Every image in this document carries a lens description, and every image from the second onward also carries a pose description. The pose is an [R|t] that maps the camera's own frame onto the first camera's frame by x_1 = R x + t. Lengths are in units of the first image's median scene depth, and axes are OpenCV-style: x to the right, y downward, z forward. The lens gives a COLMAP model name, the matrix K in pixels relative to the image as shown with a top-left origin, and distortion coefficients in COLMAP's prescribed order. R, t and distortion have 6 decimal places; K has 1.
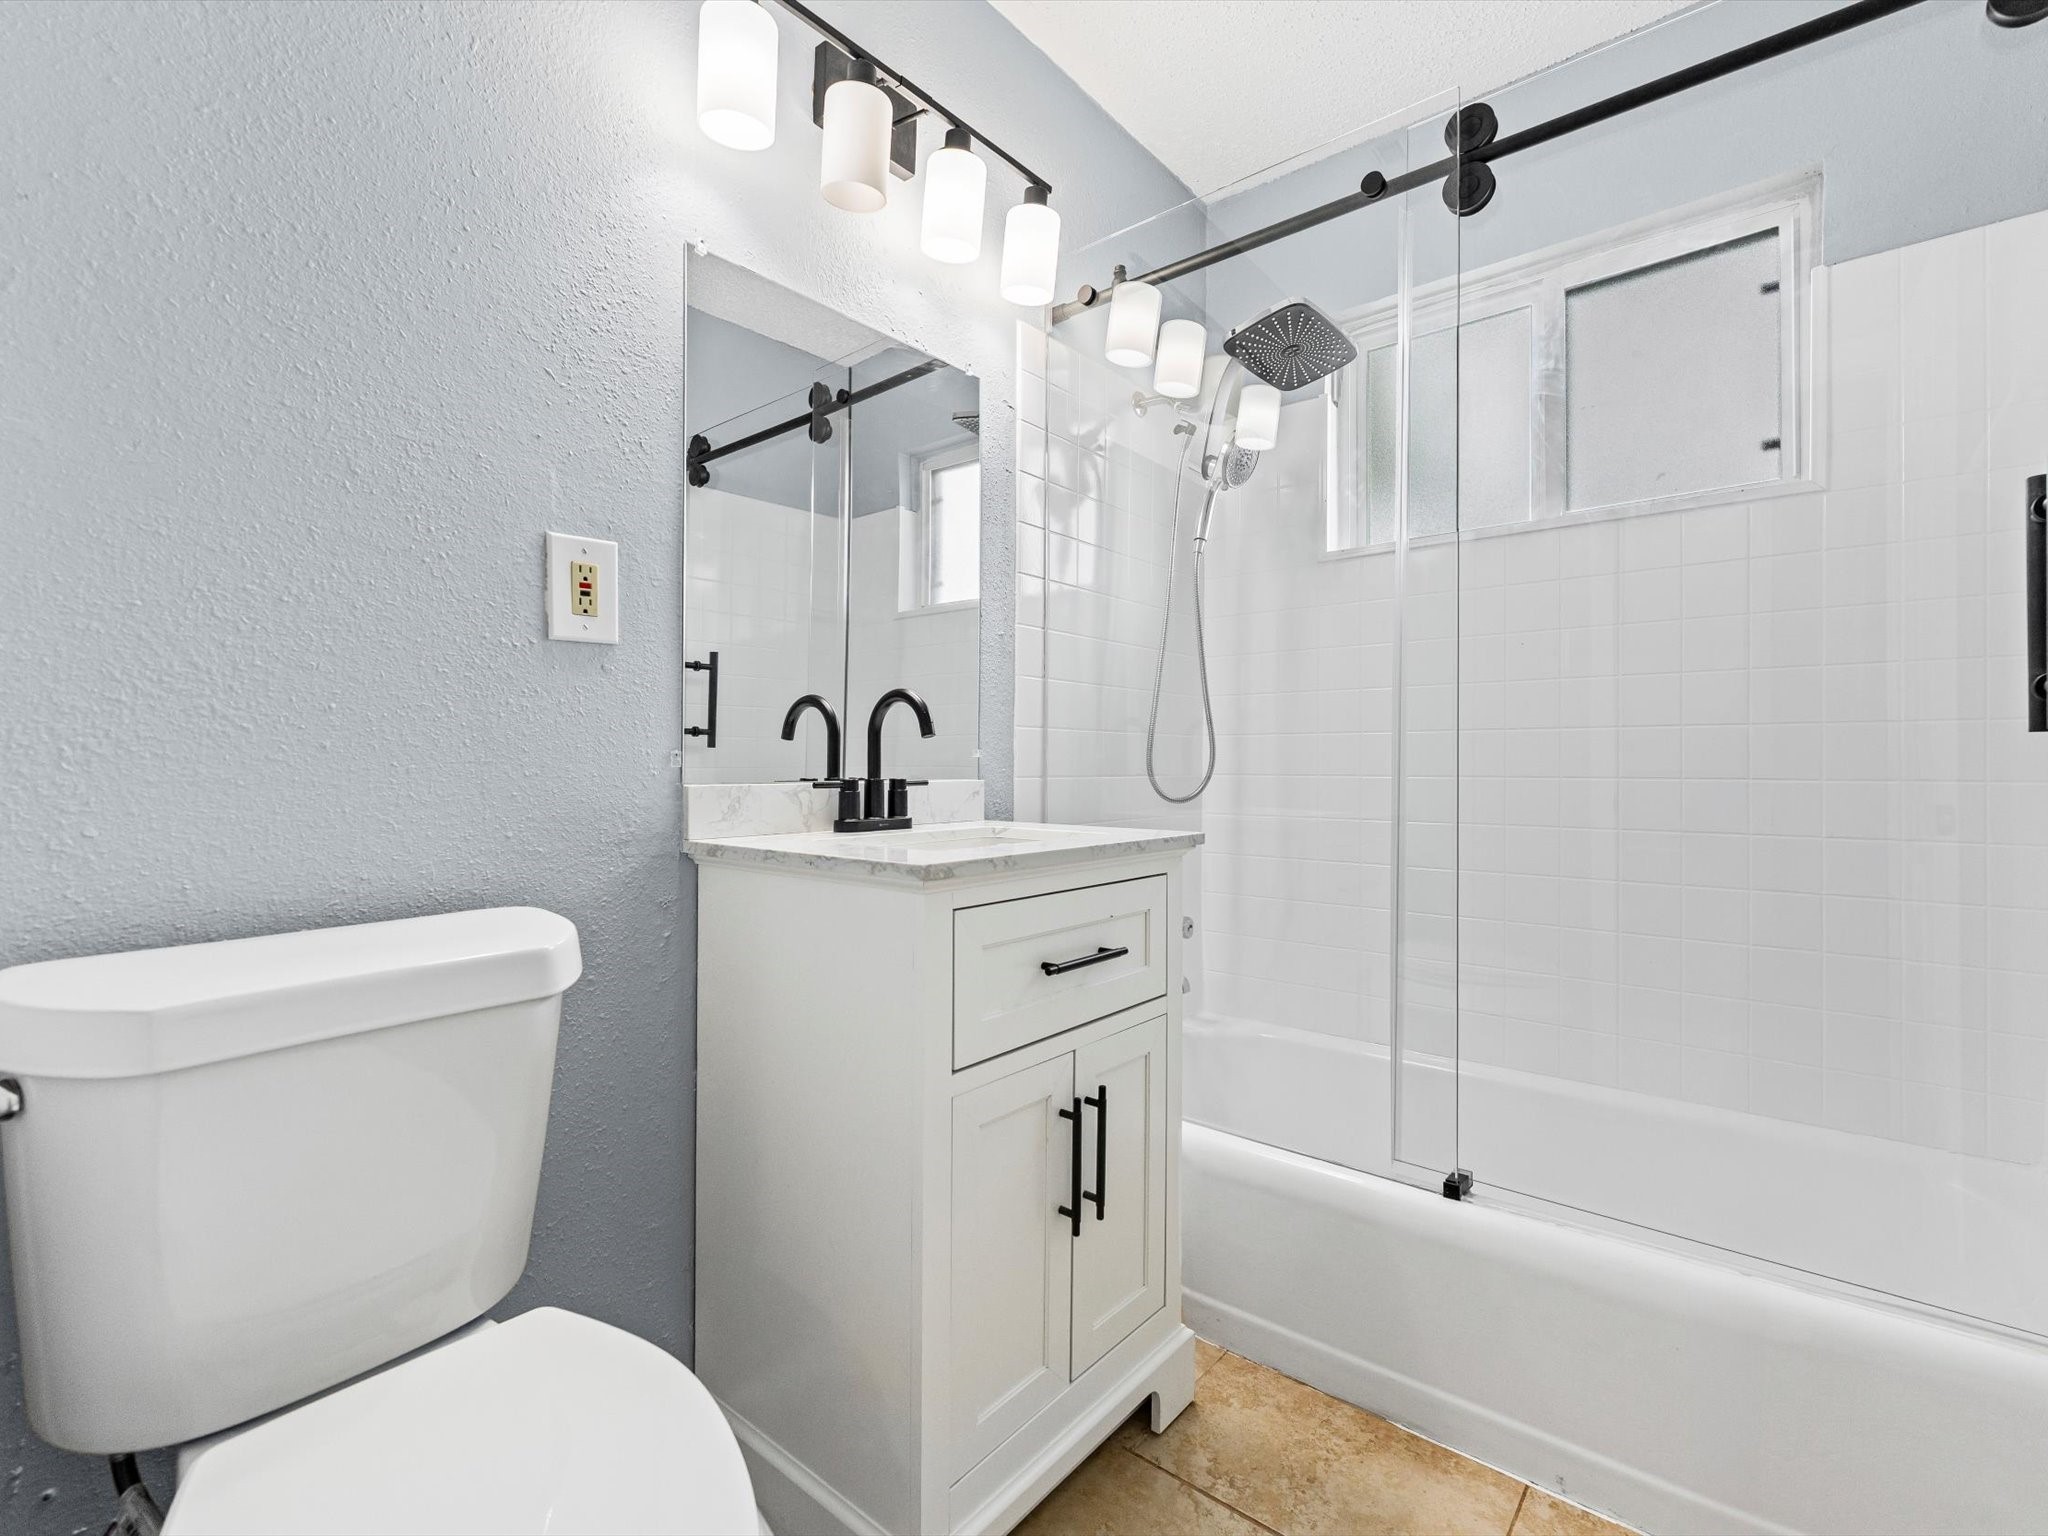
lens RADIAL K [[933.0, 0, 1019.7], [0, 933.0, 757.3], [0, 0, 1]] dist [-0.003248, 0.000219]
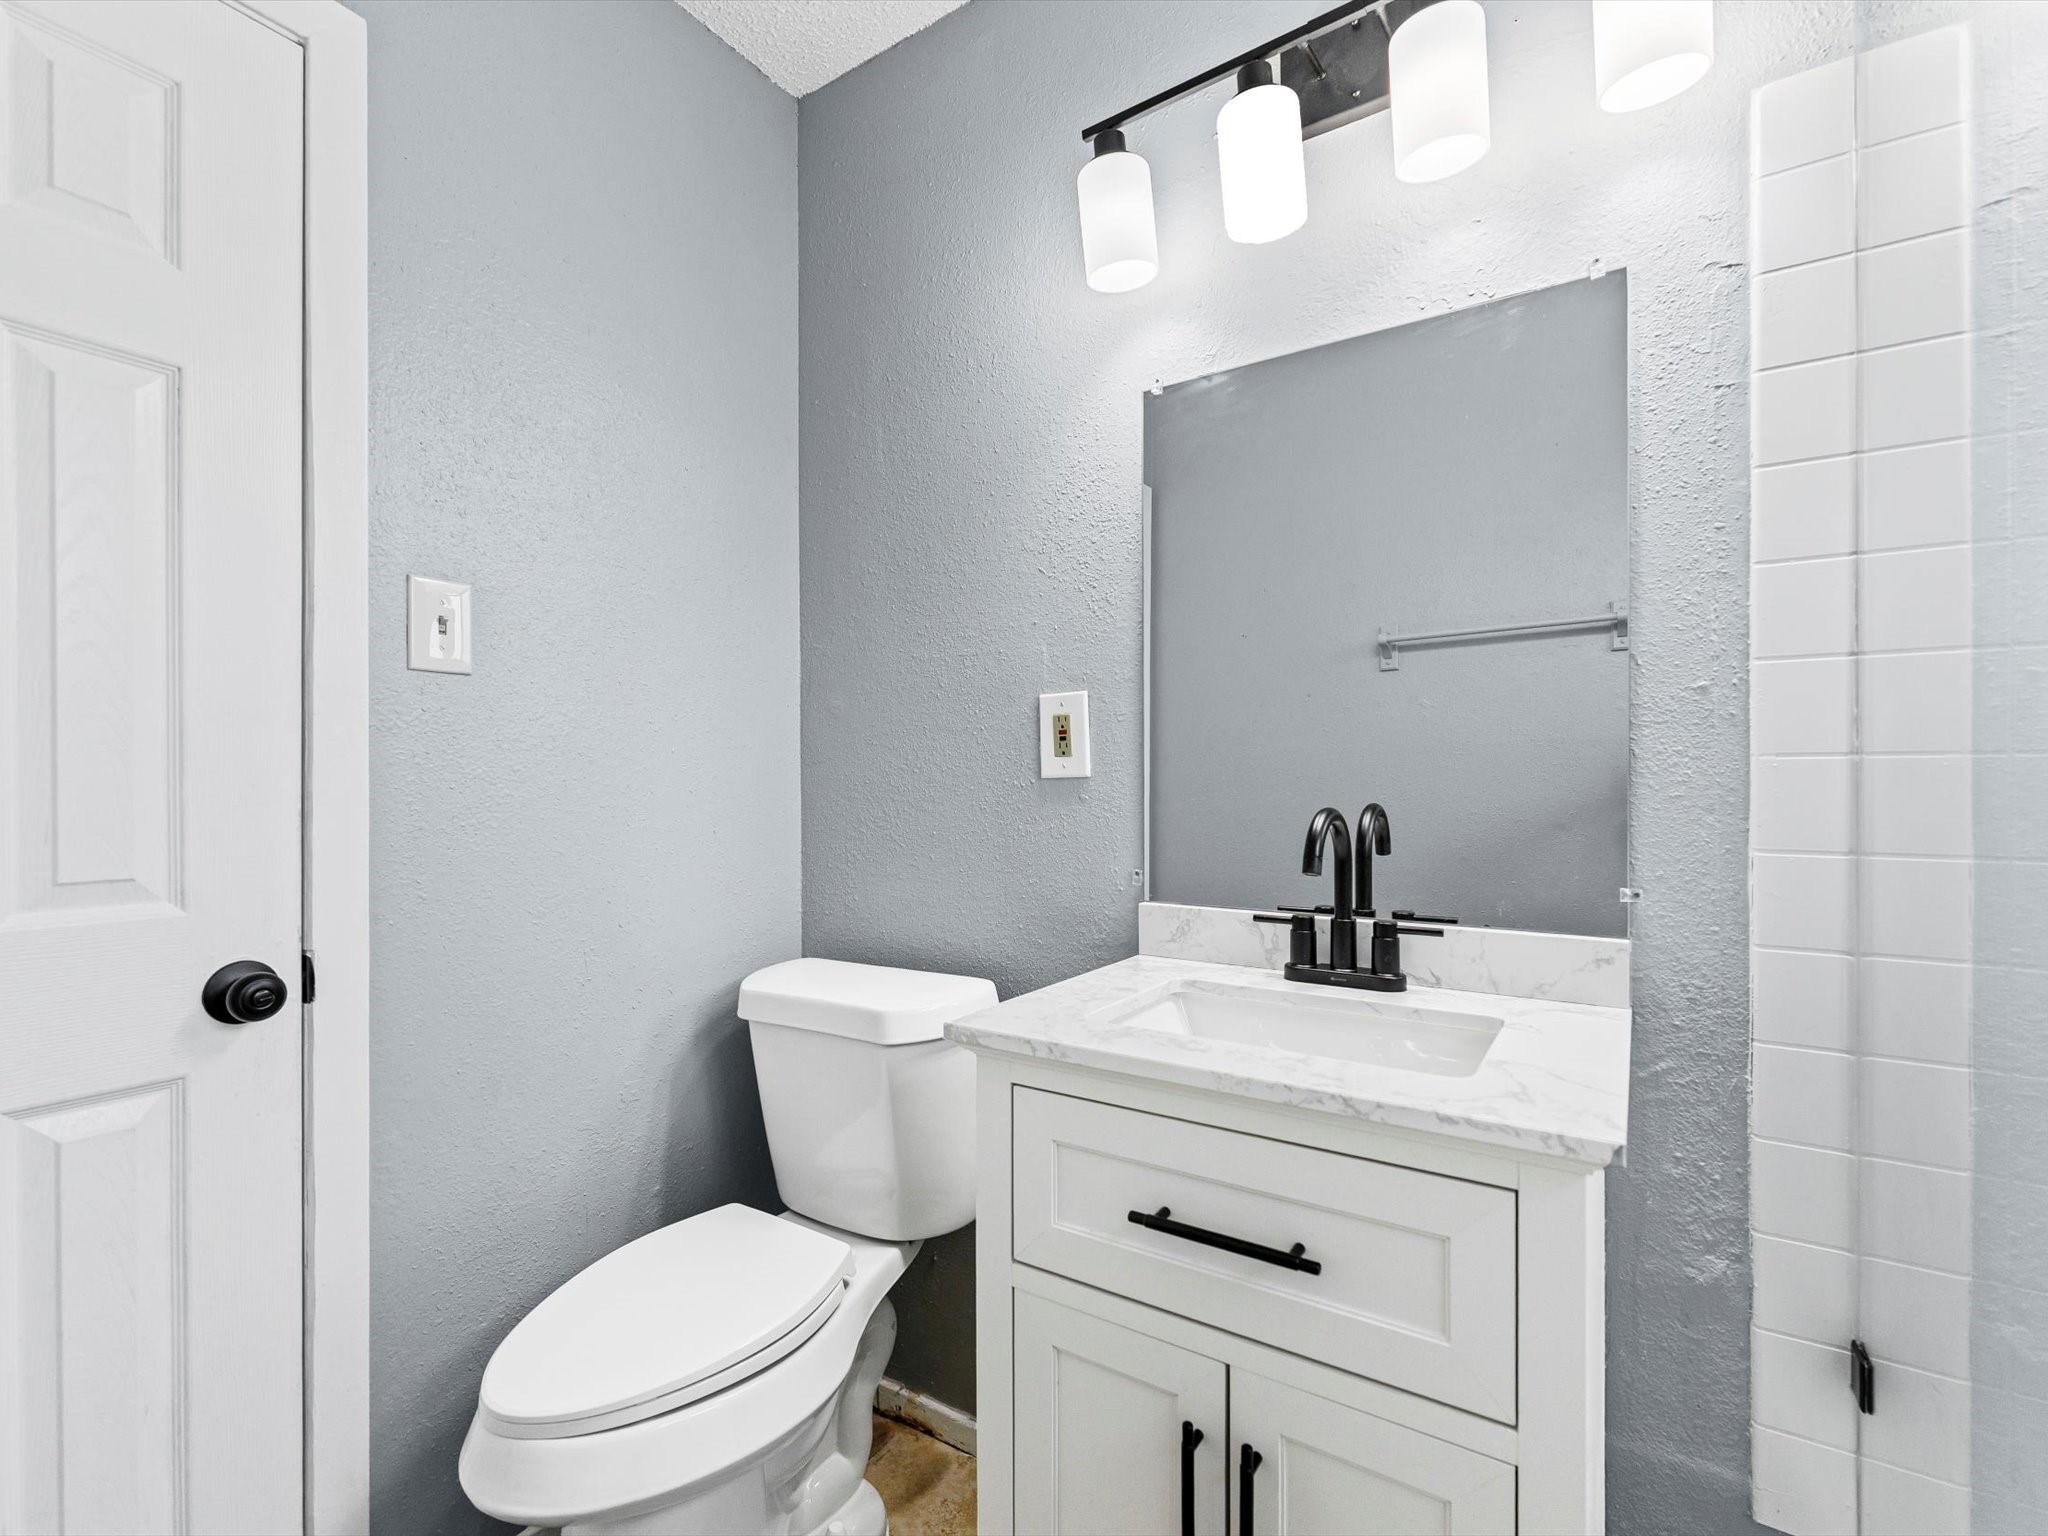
lens RADIAL K [[933.0, 0, 1019.3], [0, 933.0, 783.1], [0, 0, 1]] dist [-0.003248, 0.000219]
pose [[0.109835, -0.000919, -0.993949, 0.719948], [0.008614, 0.999963, 0.000027, -0.113074], [0.993912, -0.008565, 0.109839, 0.775697]]
